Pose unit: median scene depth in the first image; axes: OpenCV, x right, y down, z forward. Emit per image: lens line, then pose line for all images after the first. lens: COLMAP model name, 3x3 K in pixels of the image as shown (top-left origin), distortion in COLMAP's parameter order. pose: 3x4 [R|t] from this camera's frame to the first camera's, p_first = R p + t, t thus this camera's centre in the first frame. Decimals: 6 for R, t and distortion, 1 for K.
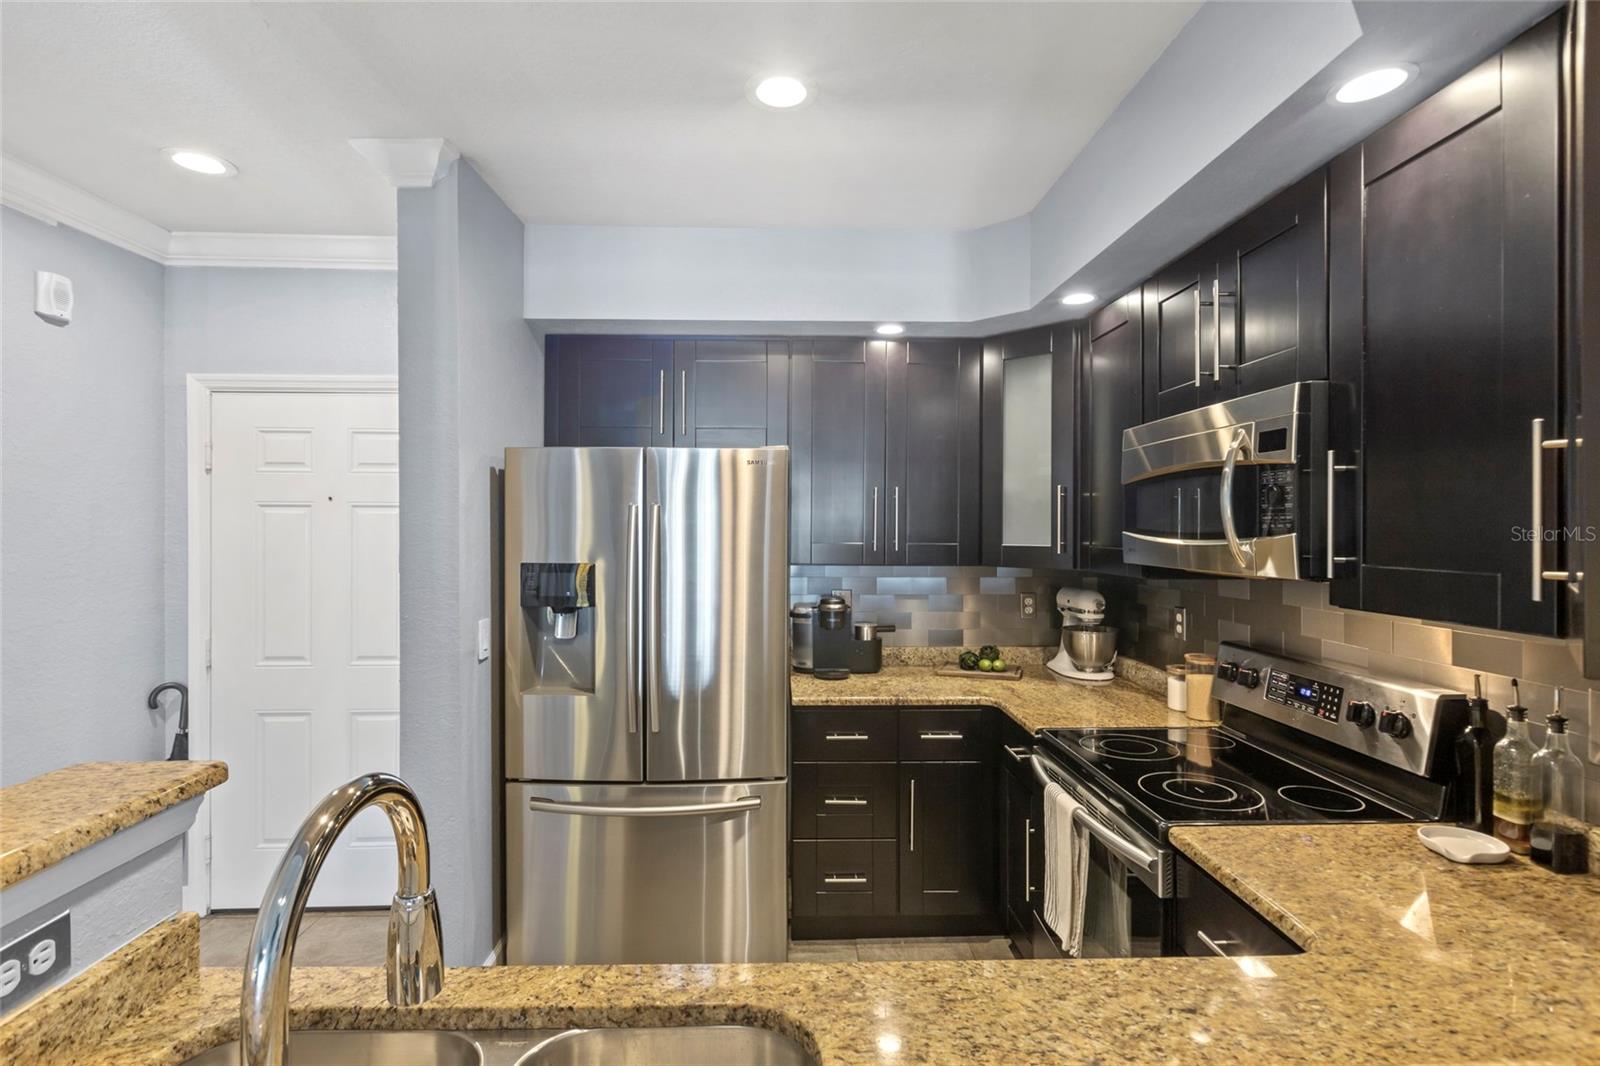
lens RADIAL K [[786.8, 0, 794.1], [0, 786.8, 518.6], [0, 0, 1]] dist [0.002143, -0.000566]
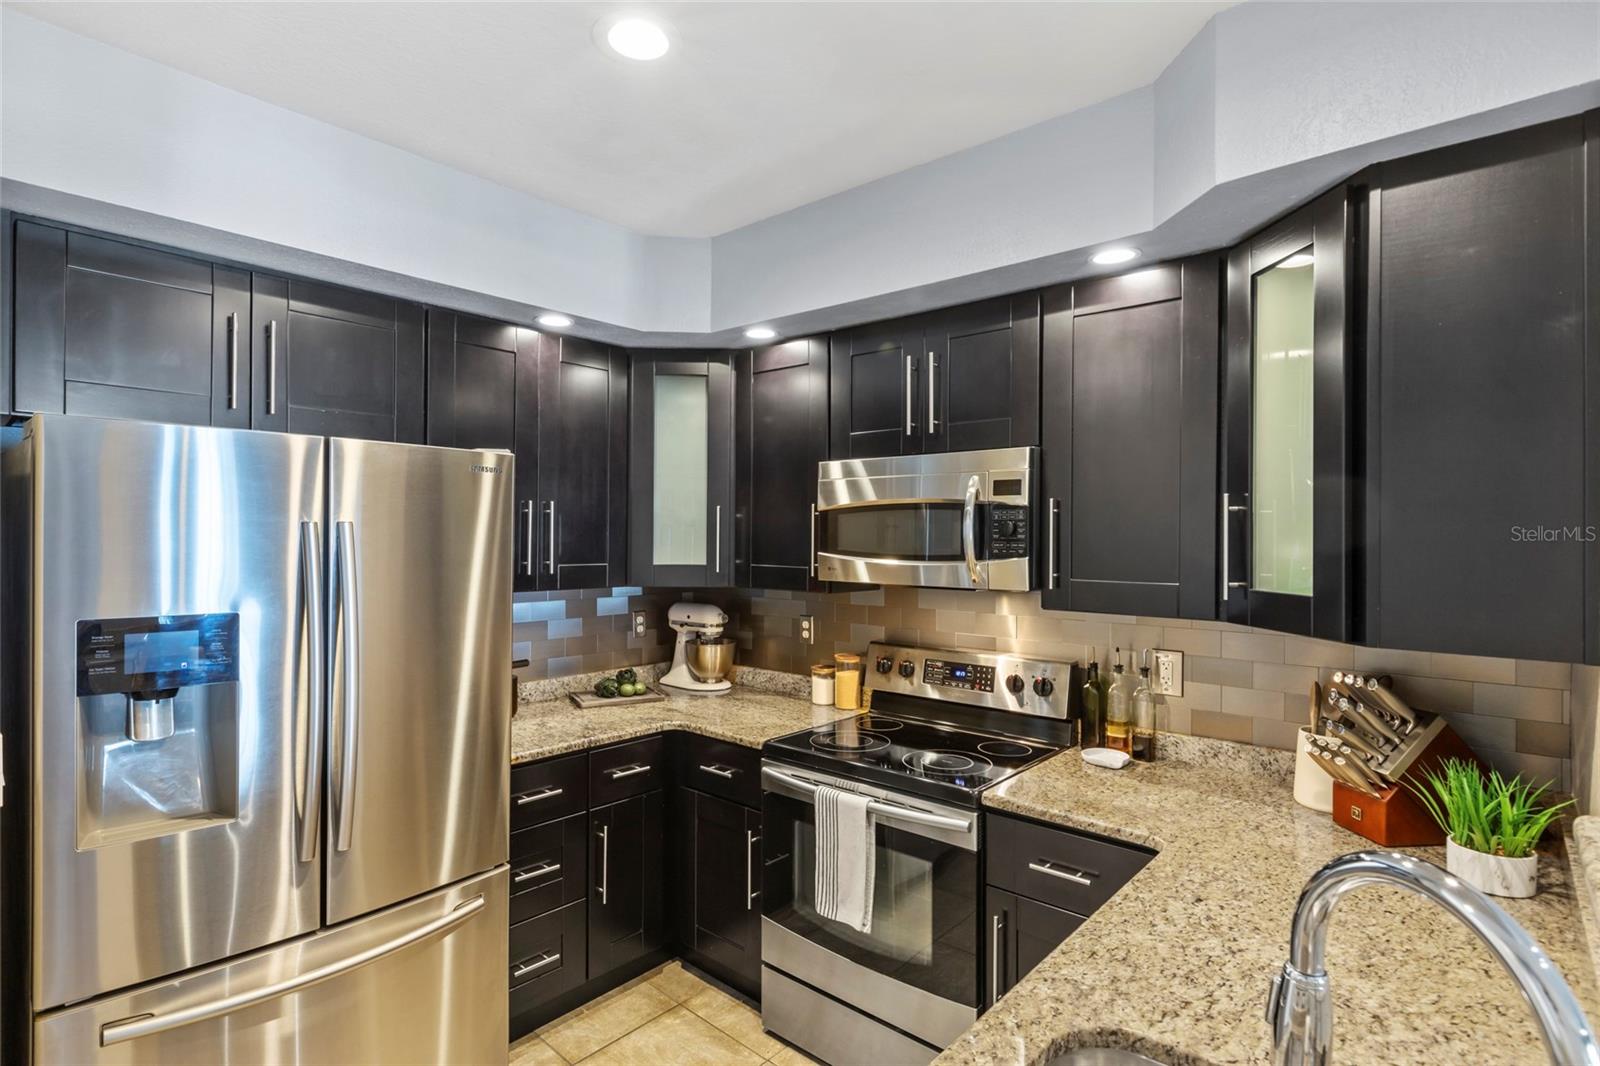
lens RADIAL K [[817.7, 0, 801.8], [0, 817.7, 530.2], [0, 0, 1]] dist [-0.000162, -0.000528]
pose [[0.666859, 0.007013, 0.745151, -0.460295], [-0.014126, 0.999895, 0.003231, -0.018492], [-0.745050, -0.012680, 0.666888, 0.232884]]
